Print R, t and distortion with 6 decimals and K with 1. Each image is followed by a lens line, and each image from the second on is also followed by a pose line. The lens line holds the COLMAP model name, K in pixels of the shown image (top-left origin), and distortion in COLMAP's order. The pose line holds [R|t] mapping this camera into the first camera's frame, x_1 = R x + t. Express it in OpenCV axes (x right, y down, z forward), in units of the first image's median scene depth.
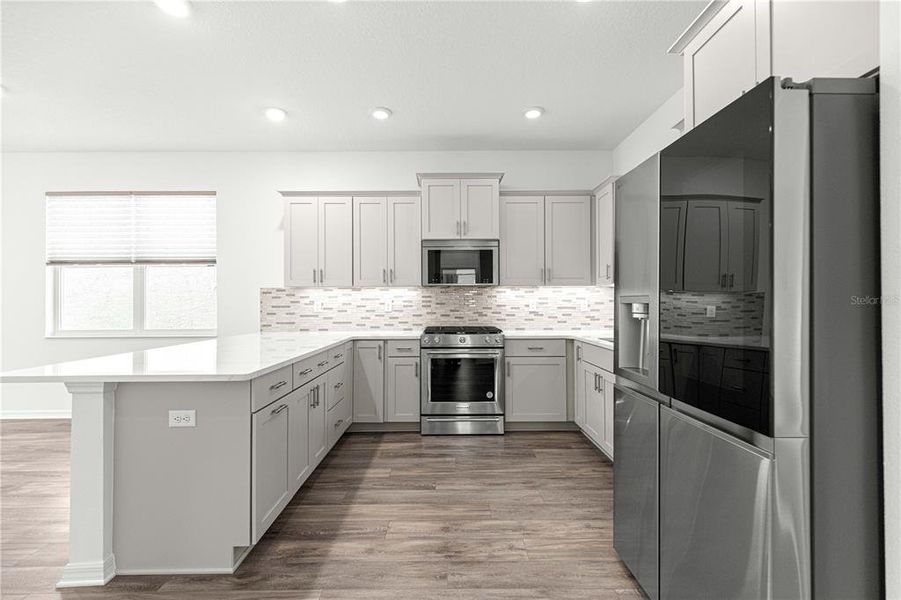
lens RADIAL K [[409.6, 0, 450.5], [0, 409.6, 300.0], [0, 0, 1]] dist [0.009300, 0.000036]
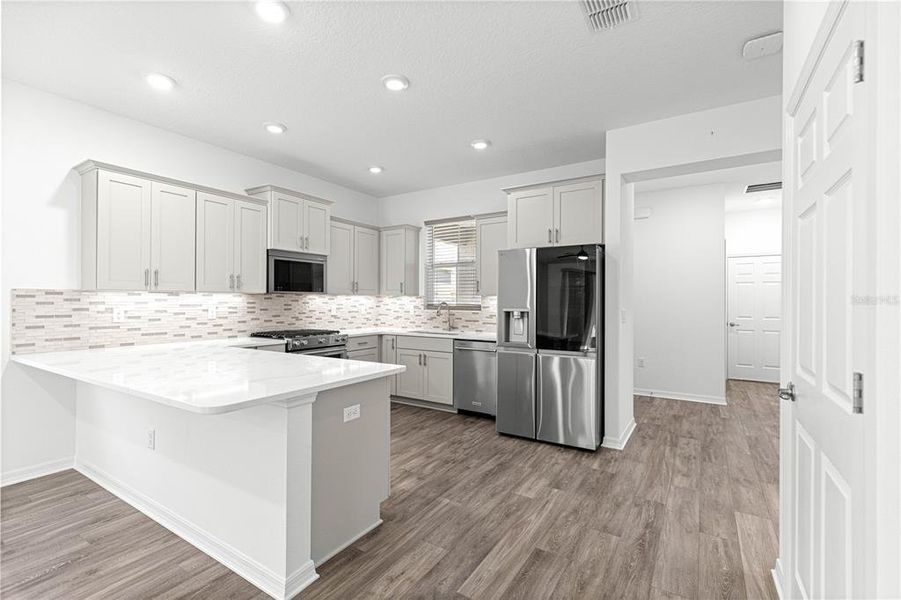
lens RADIAL K [[403.2, 0, 450.5], [0, 403.2, 300.0], [0, 0, 1]] dist [0.001743, -0.000034]
pose [[0.530096, 0.009706, 0.847882, -0.638771], [-0.009791, 0.999938, -0.005326, -0.014534], [-0.847881, -0.005478, 0.530158, 0.062556]]
